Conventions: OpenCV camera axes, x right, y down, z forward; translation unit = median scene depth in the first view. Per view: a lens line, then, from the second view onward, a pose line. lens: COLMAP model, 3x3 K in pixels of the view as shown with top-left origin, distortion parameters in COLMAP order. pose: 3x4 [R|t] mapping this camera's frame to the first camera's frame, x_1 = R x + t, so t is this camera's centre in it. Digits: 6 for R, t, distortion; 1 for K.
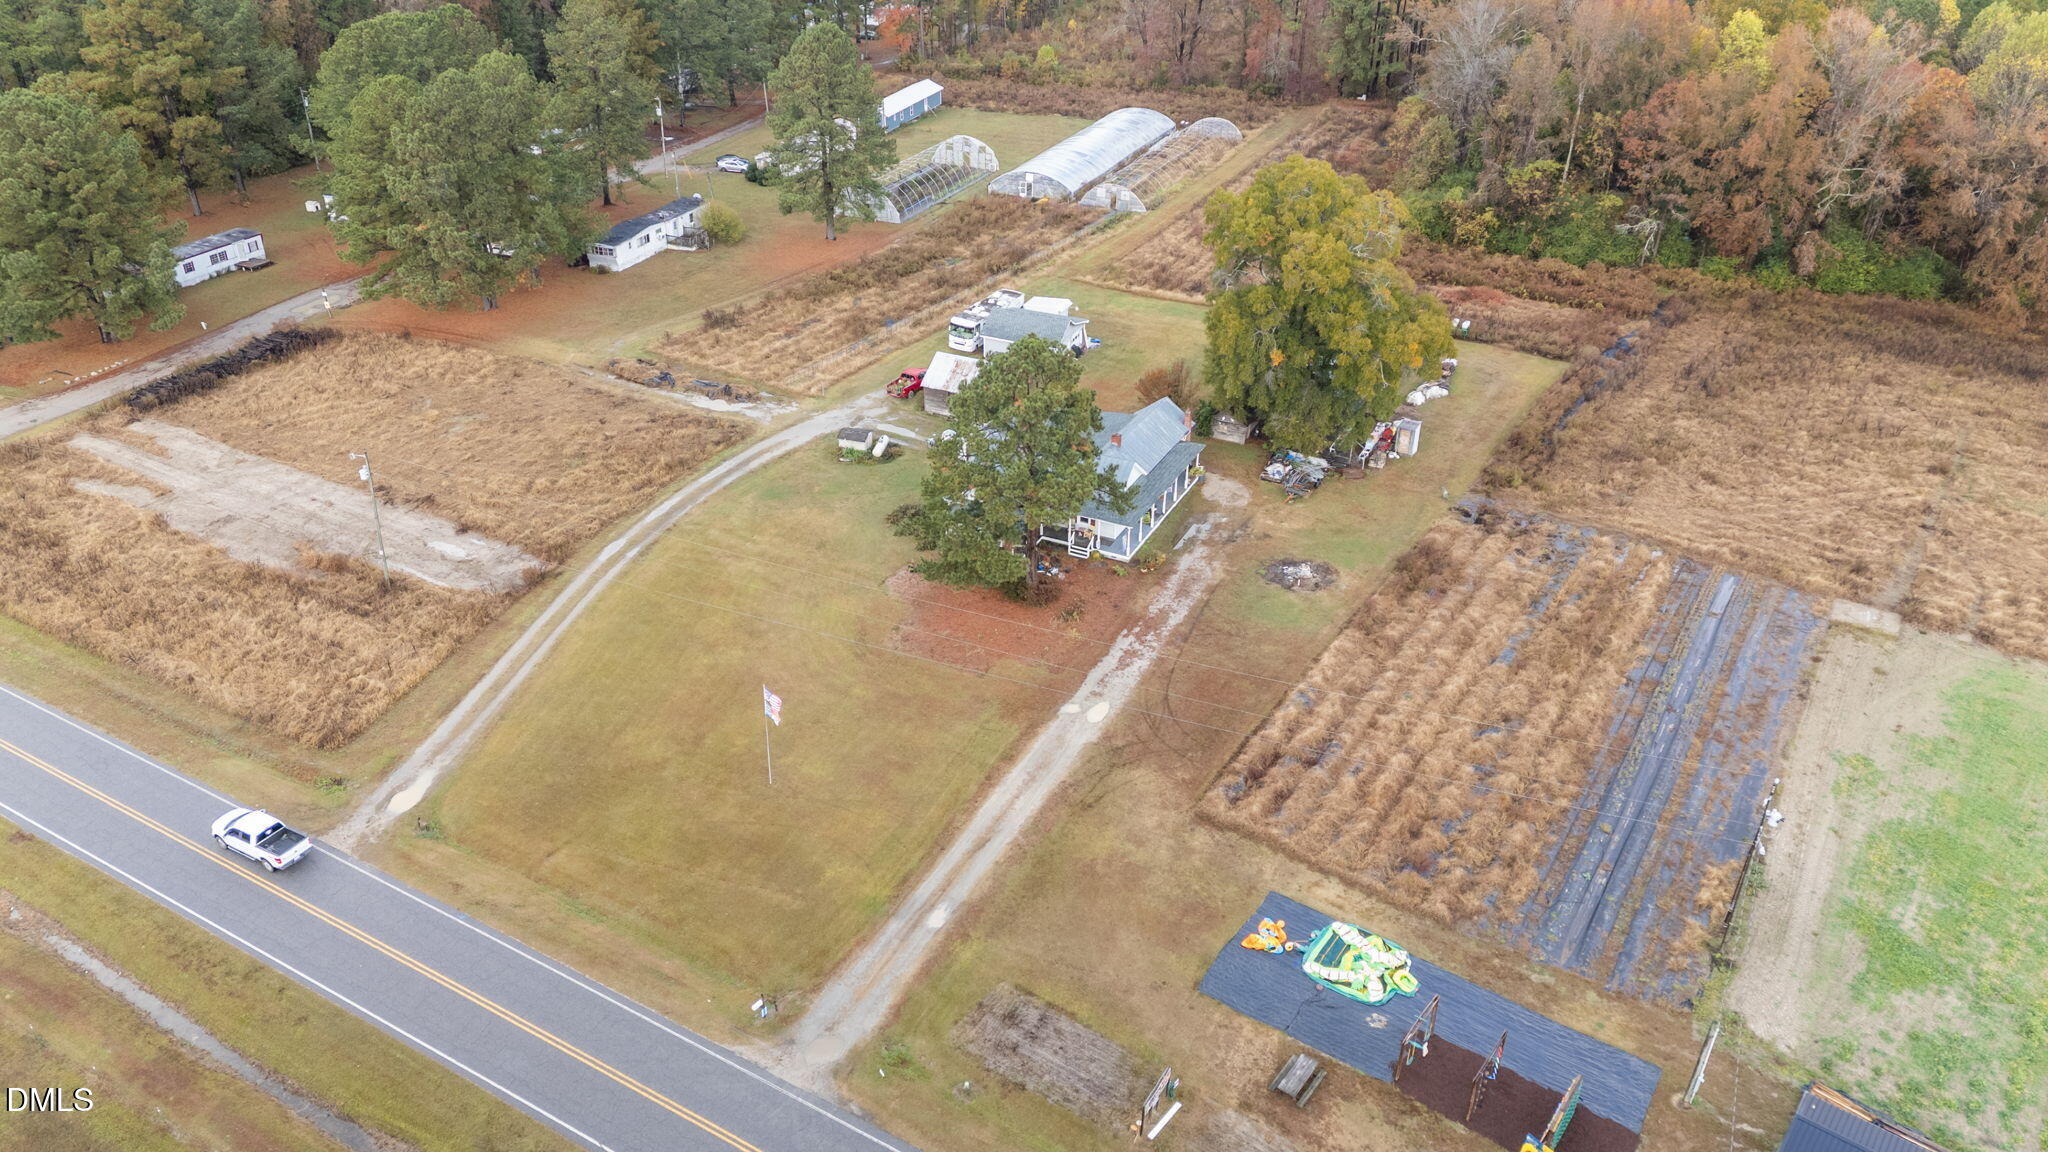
lens RADIAL K [[1487.7, 0, 1024.0], [0, 1487.7, 576.0], [0, 0, 1]] dist [0.088376, -0.082249]
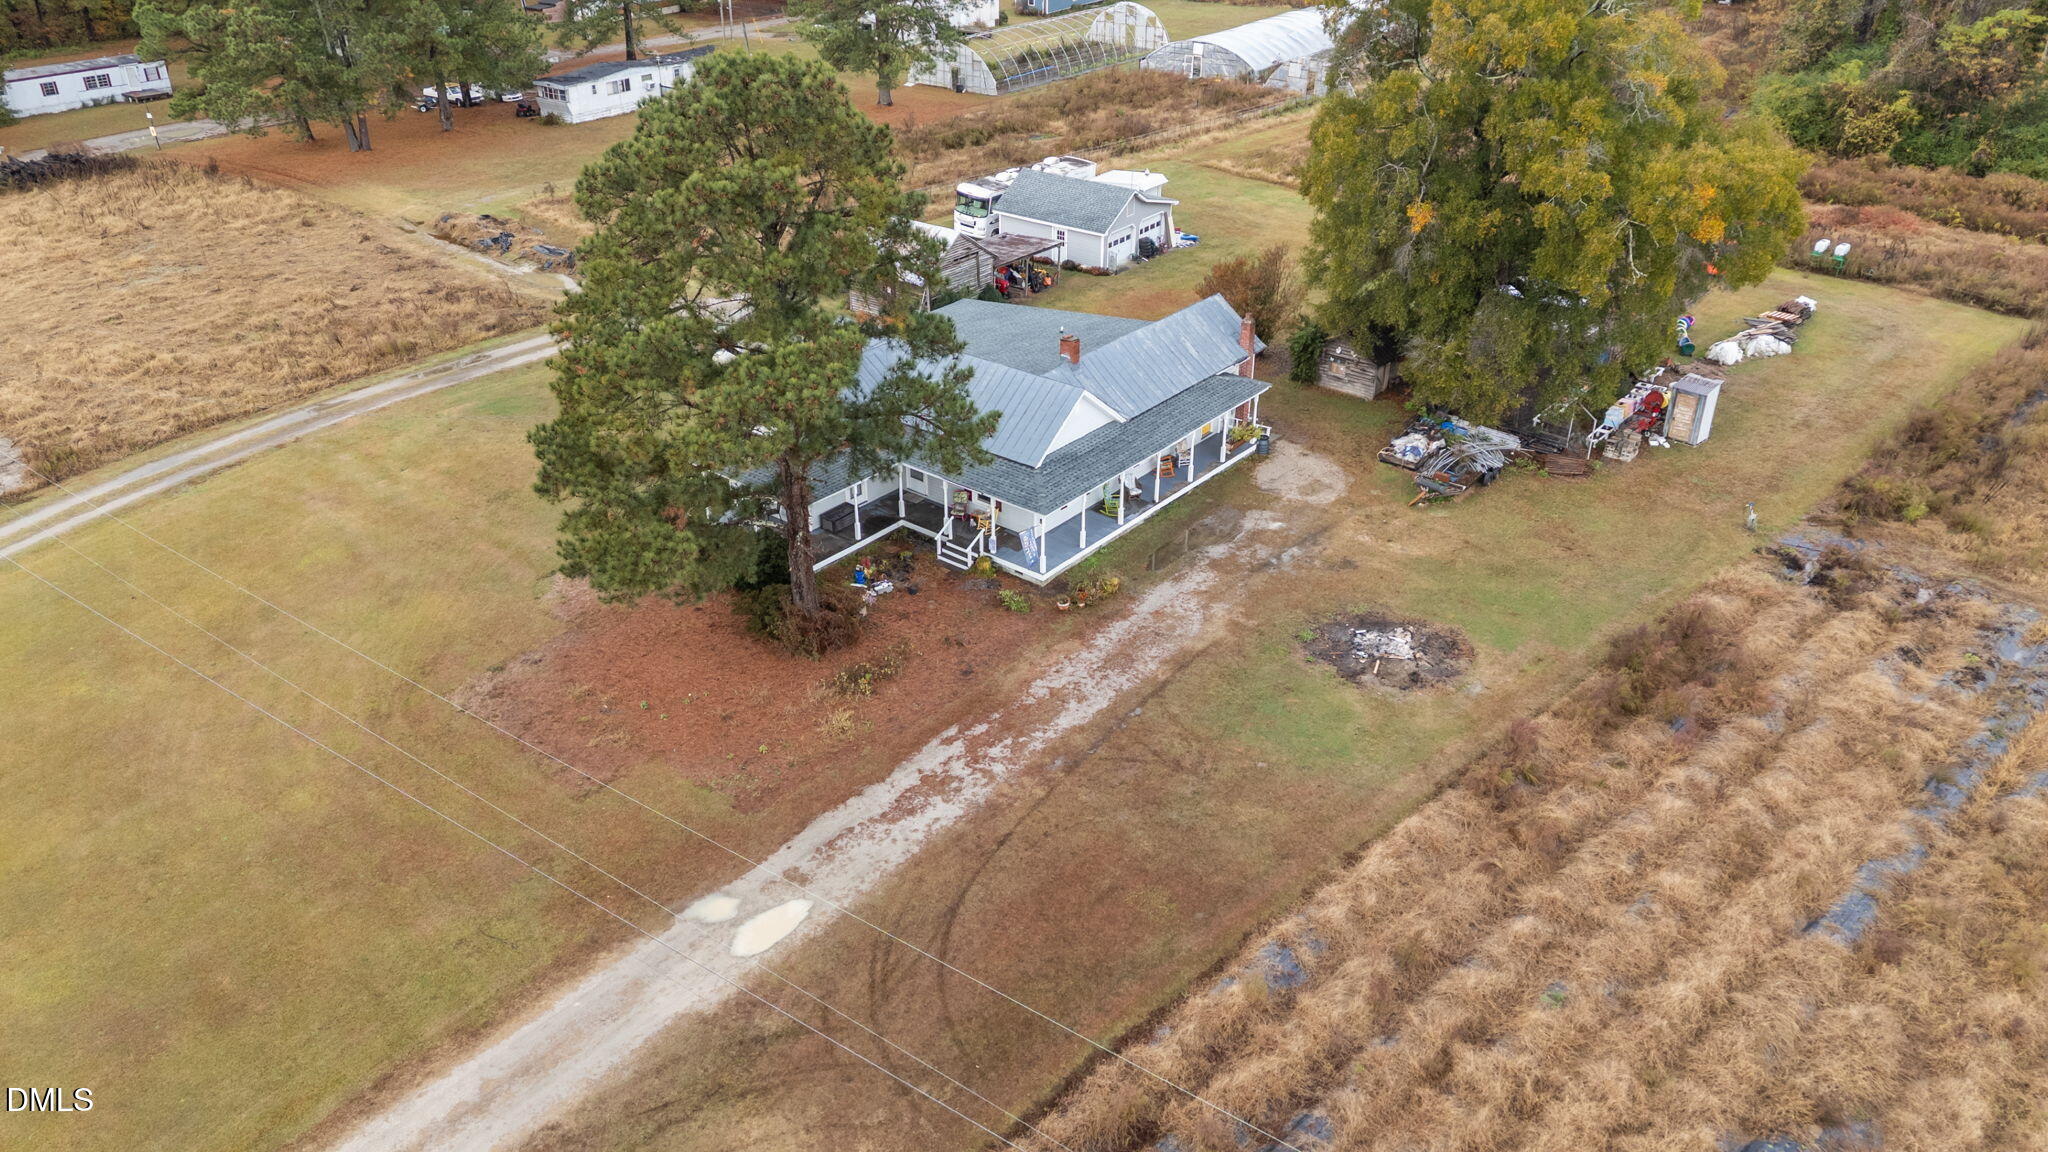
lens RADIAL K [[1494.1, 0, 1030.2], [0, 1494.1, 574.4], [0, 0, 1]] dist [0.057999, -0.034508]
pose [[0.974391, 0.102441, -0.200169, 0.158652], [-0.105901, 0.994355, -0.006626, -0.009021], [0.198360, 0.027654, 0.979739, 0.490184]]
